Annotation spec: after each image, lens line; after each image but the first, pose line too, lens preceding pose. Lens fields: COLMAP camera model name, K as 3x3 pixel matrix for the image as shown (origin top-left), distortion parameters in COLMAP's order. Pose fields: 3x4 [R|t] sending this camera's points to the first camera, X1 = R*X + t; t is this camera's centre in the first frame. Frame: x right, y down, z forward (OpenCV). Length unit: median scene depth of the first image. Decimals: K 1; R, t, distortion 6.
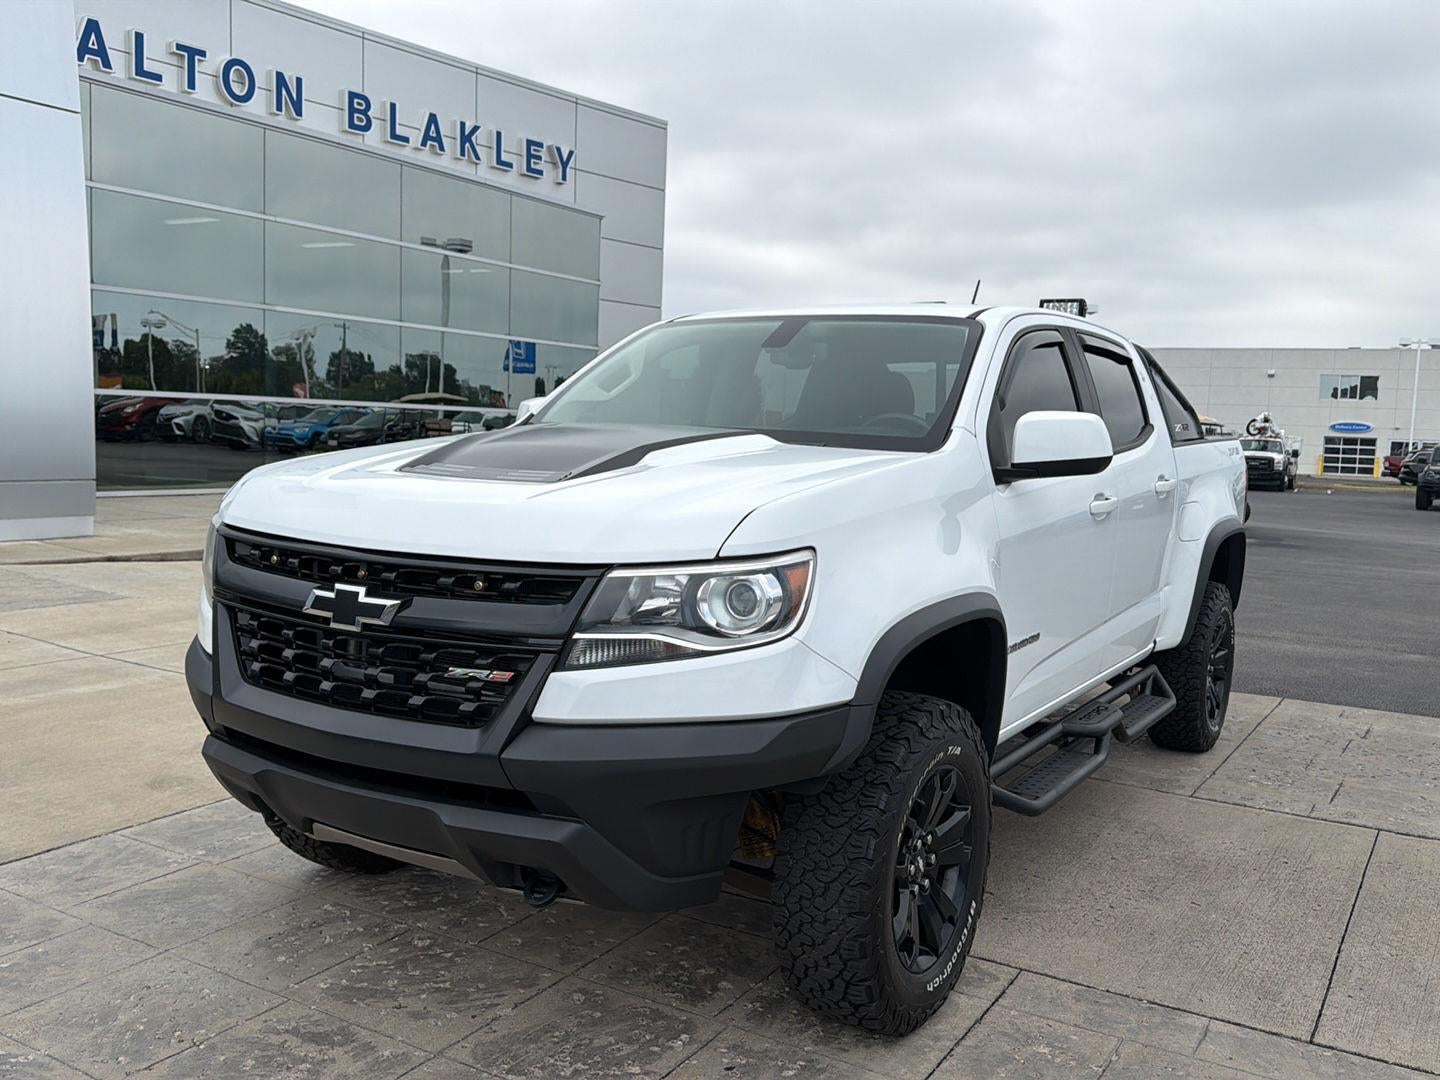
lens RADIAL K [[1279.7, 0, 719.9], [0, 1279.7, 543.0], [0, 0, 1]] dist [0.099901, -0.173512]
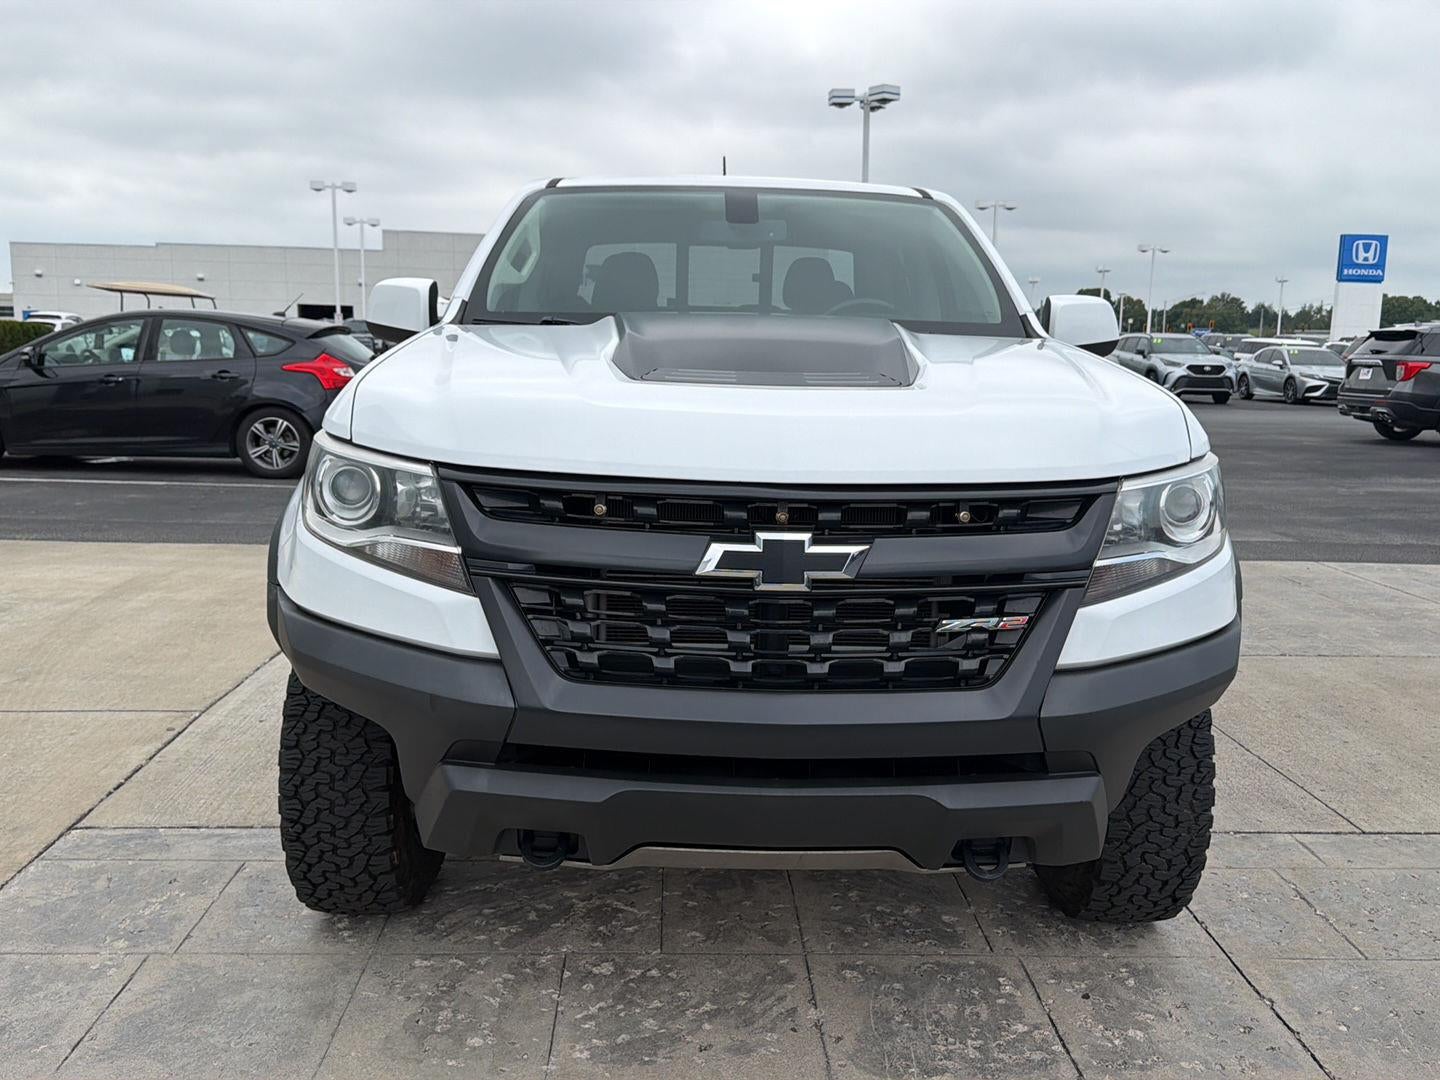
lens RADIAL K [[1279.7, 0, 719.3], [0, 1279.7, 538.6], [0, 0, 1]] dist [0.099901, -0.173512]
pose [[0.835841, -0.105571, 0.538725, -0.540011], [0.059210, 0.992947, 0.102717, -0.032654], [-0.545769, -0.053957, 0.836196, 0.286077]]
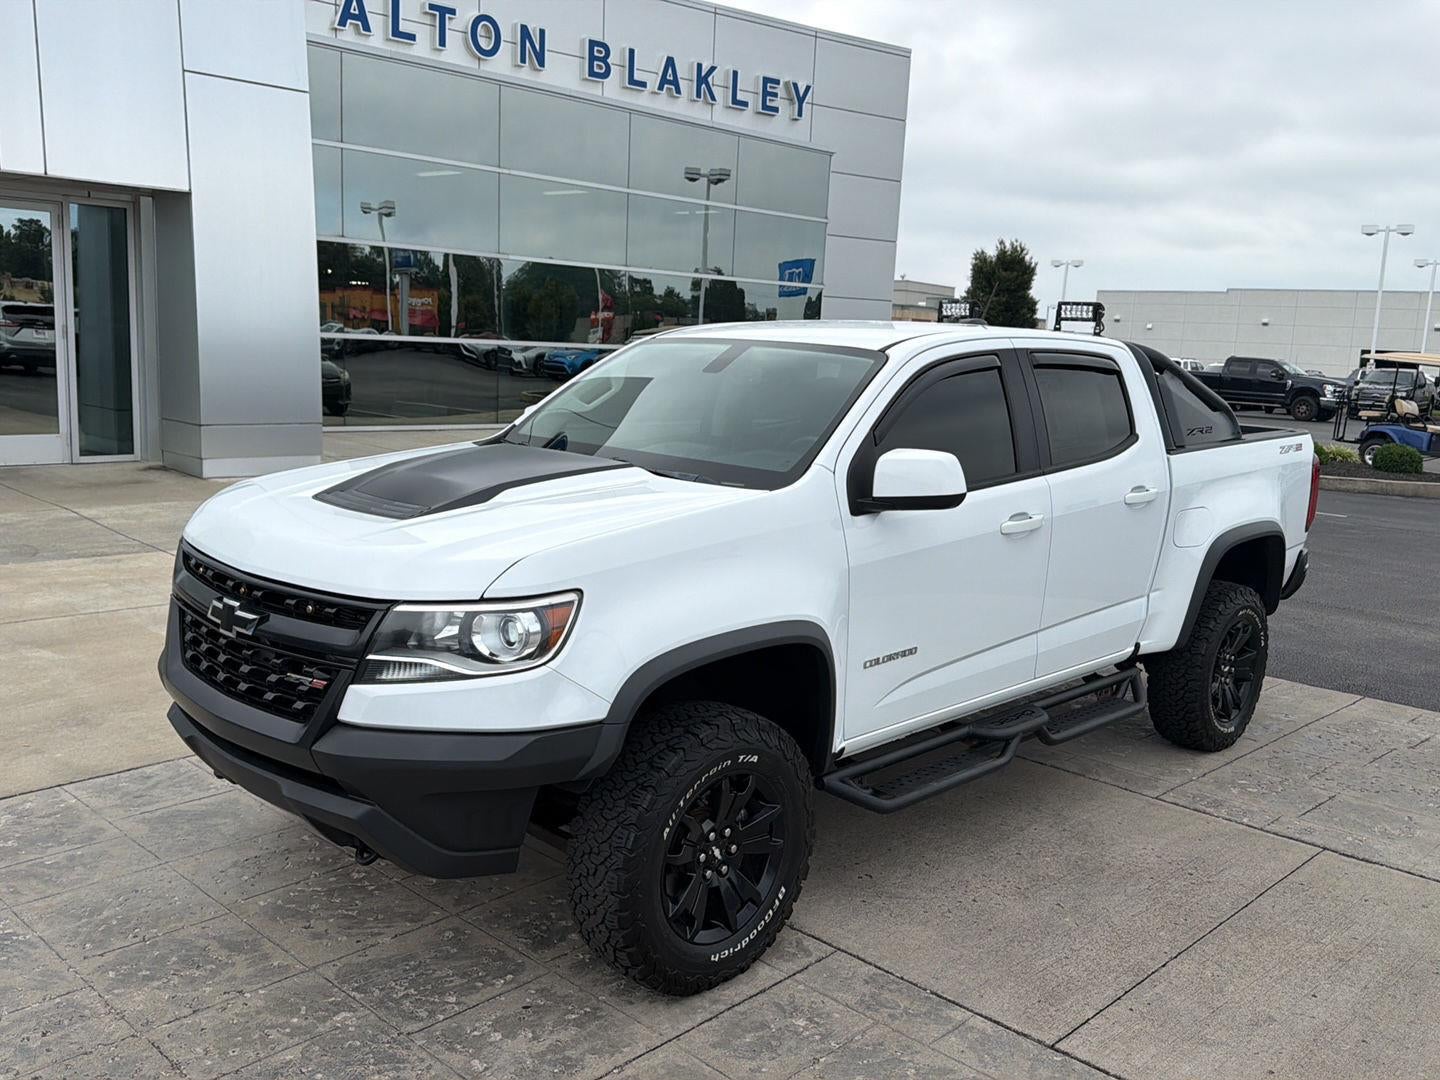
lens RADIAL K [[1279.7, 0, 719.6], [0, 1279.7, 546.8], [0, 0, 1]] dist [0.099901, -0.173512]
pose [[0.975901, 0.043377, -0.213858, 0.330694], [-0.029610, 0.997302, 0.067168, -0.087449], [0.216195, -0.059217, 0.974553, -0.093240]]
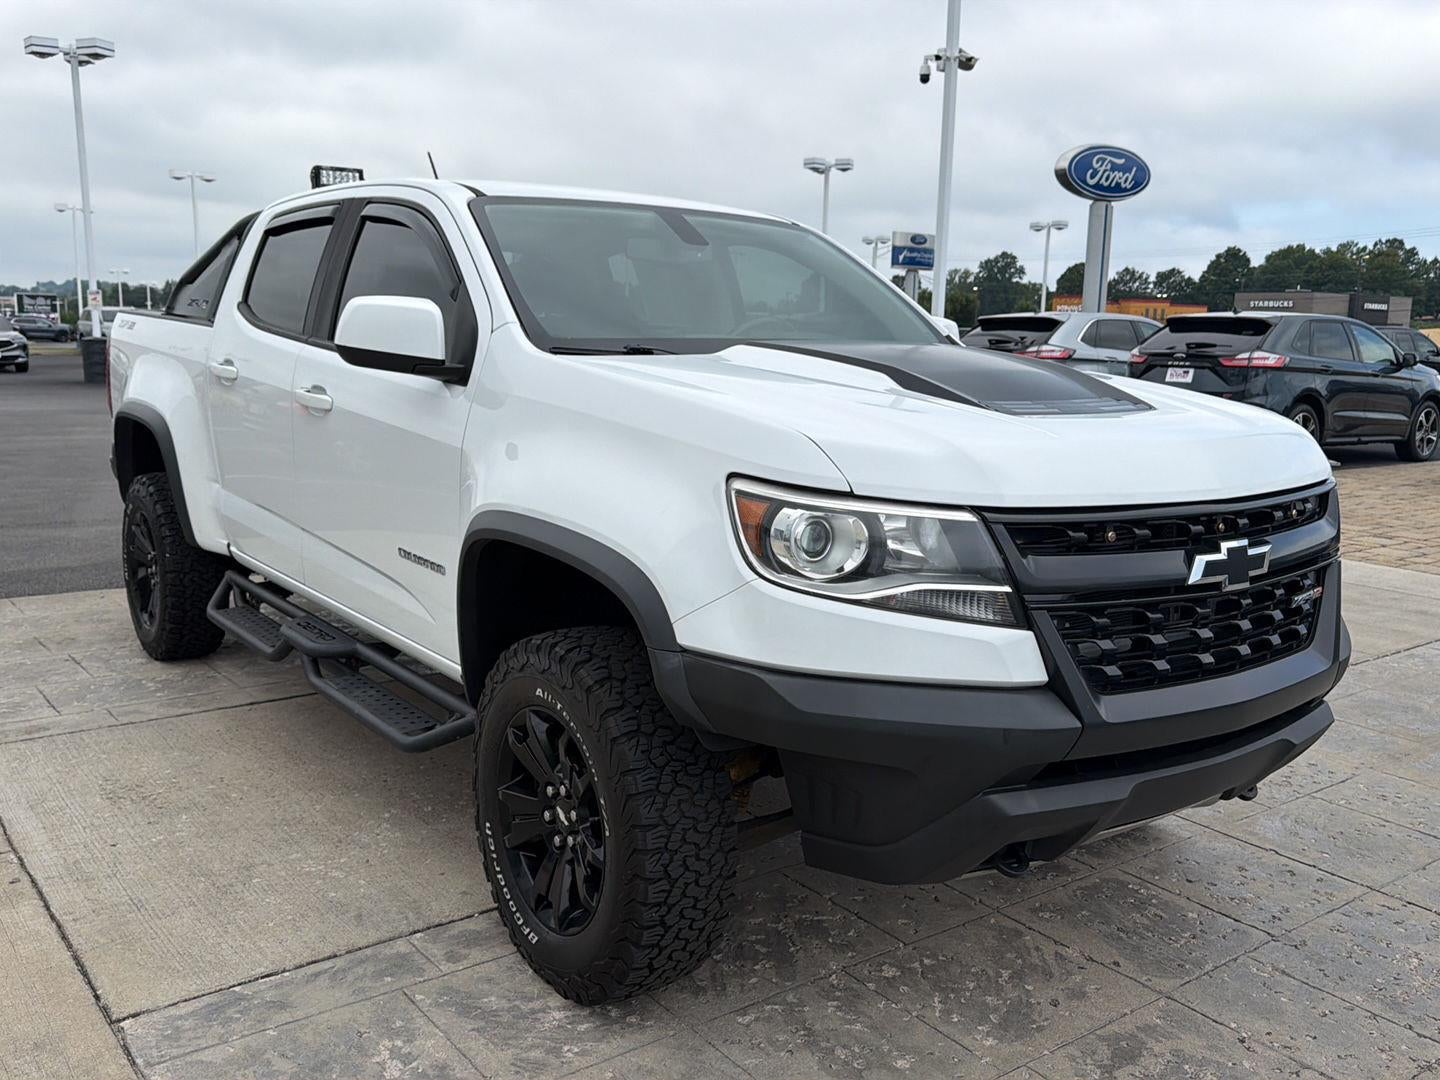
lens RADIAL K [[1279.7, 0, 712.8], [0, 1279.7, 543.0], [0, 0, 1]] dist [0.099901, -0.173512]
pose [[0.371549, -0.183973, 0.910003, -0.932019], [0.079981, 0.982869, 0.166049, -0.109104], [-0.924962, 0.011088, 0.379898, 0.736249]]
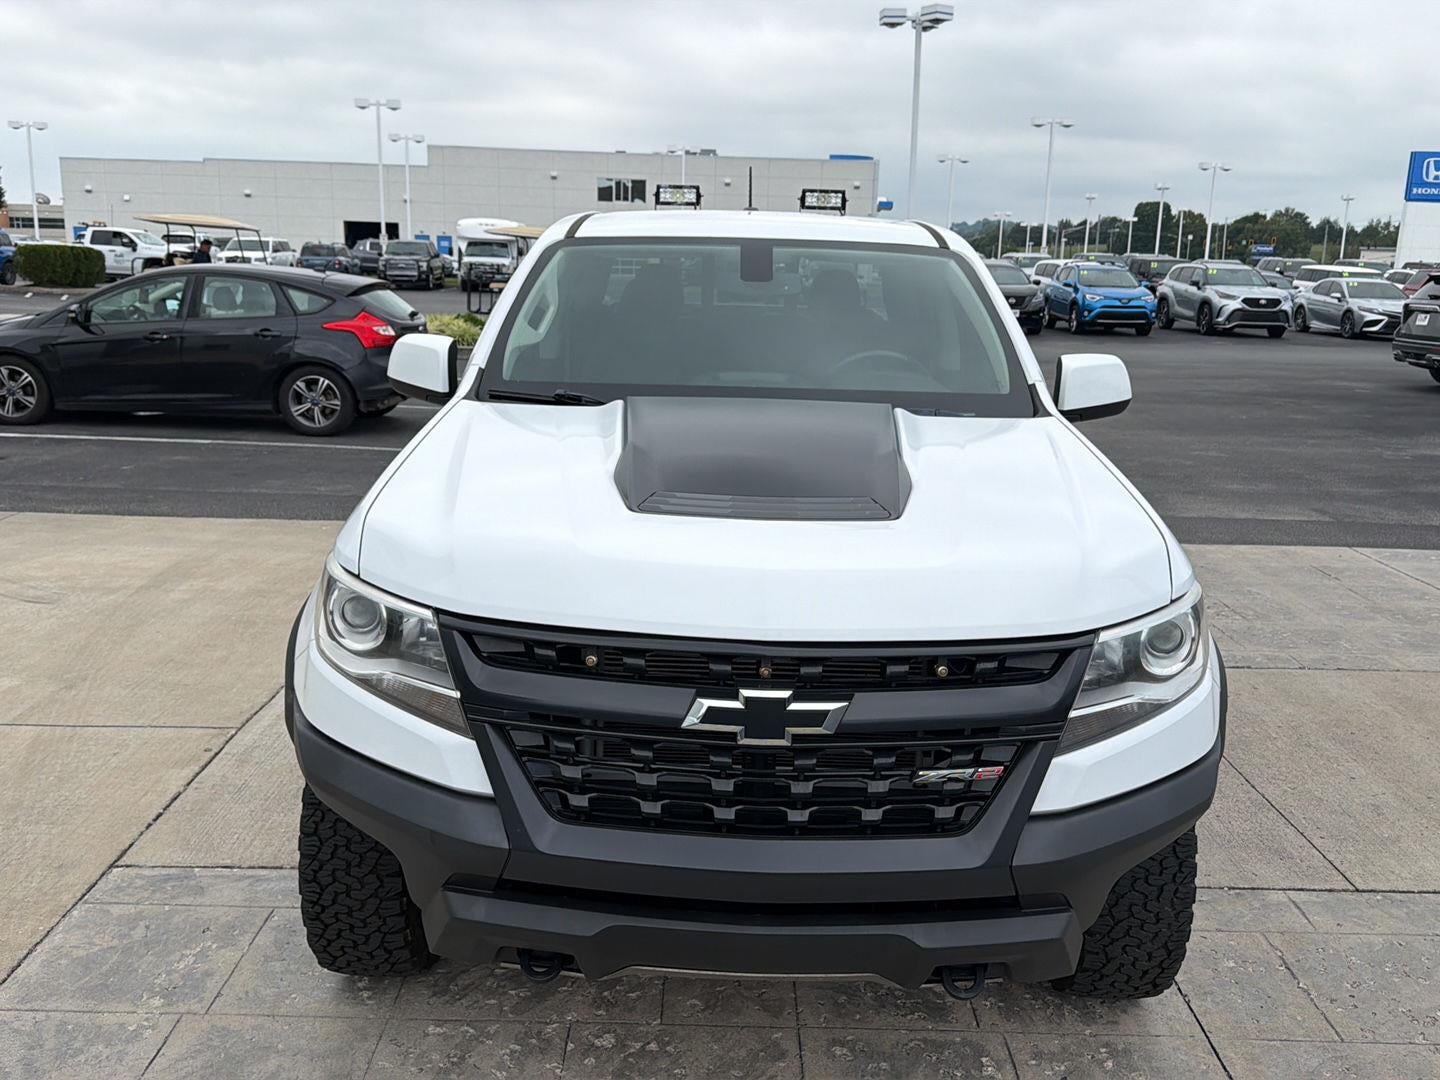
lens RADIAL K [[1279.7, 0, 720.1], [0, 1279.7, 538.6], [0, 0, 1]] dist [0.099901, -0.173512]
pose [[0.855099, -0.130114, 0.501873, -0.516299], [0.053095, 0.984884, 0.164874, -0.141903], [-0.515740, -0.114337, 0.849082, 0.261958]]
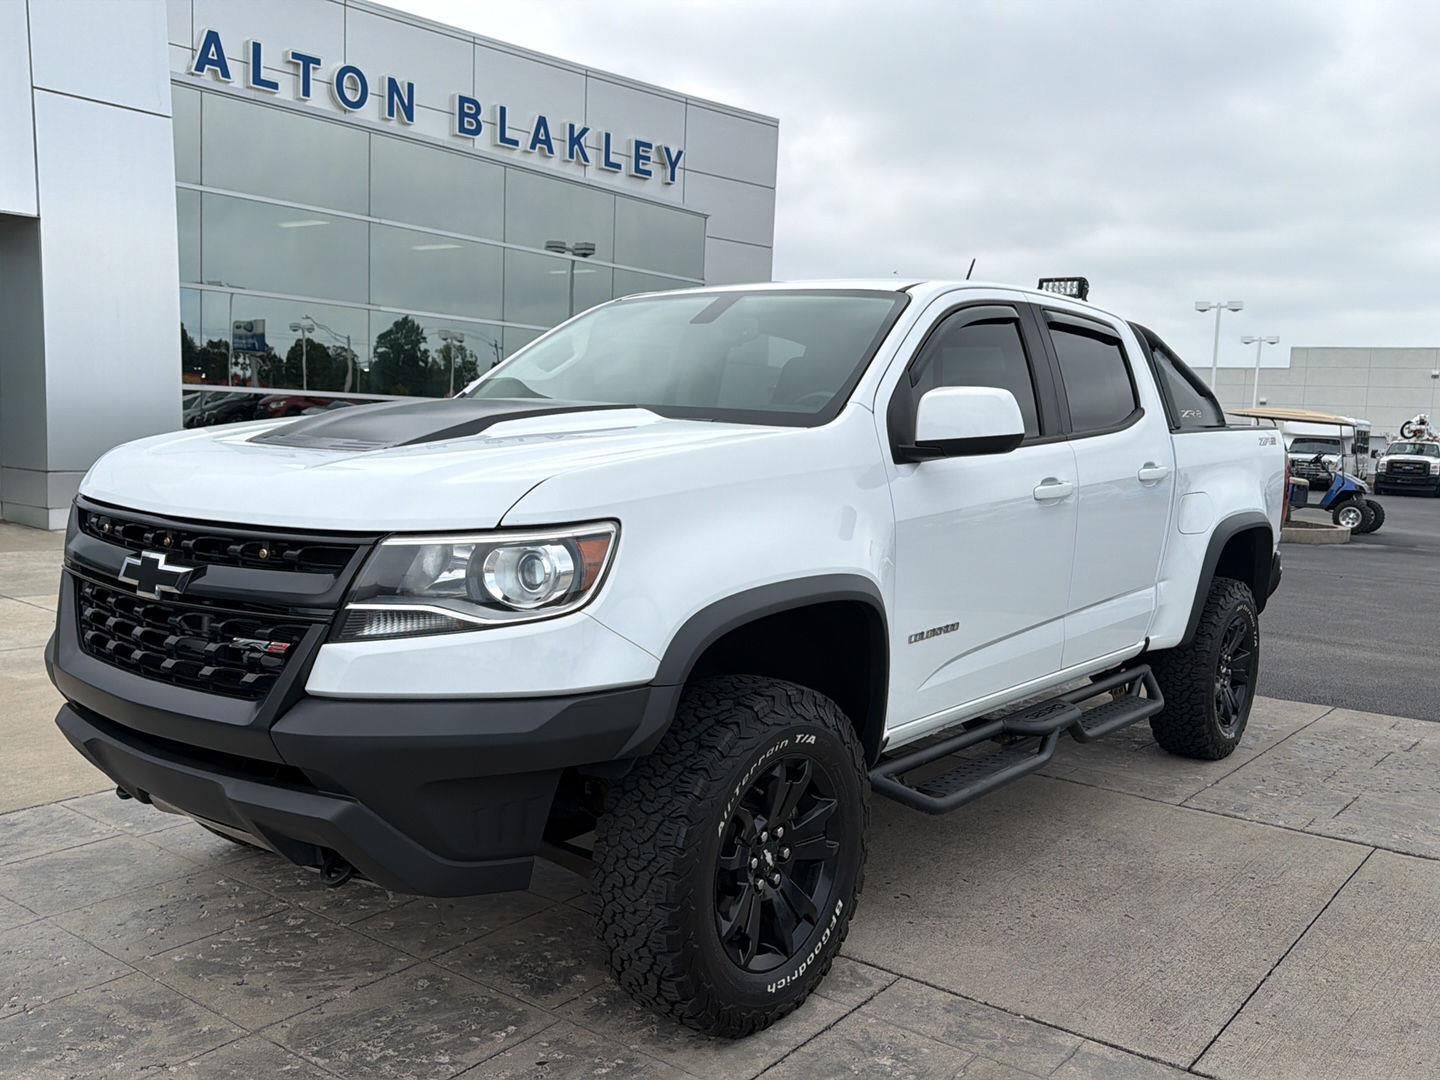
lens RADIAL K [[1279.7, 0, 721.6], [0, 1279.7, 546.3], [0, 0, 1]] dist [0.099901, -0.173512]
pose [[0.994328, 0.012518, -0.105615, 0.183496], [-0.012492, 0.999922, 0.000906, 0.016134], [0.105618, 0.000419, 0.994407, 0.046814]]
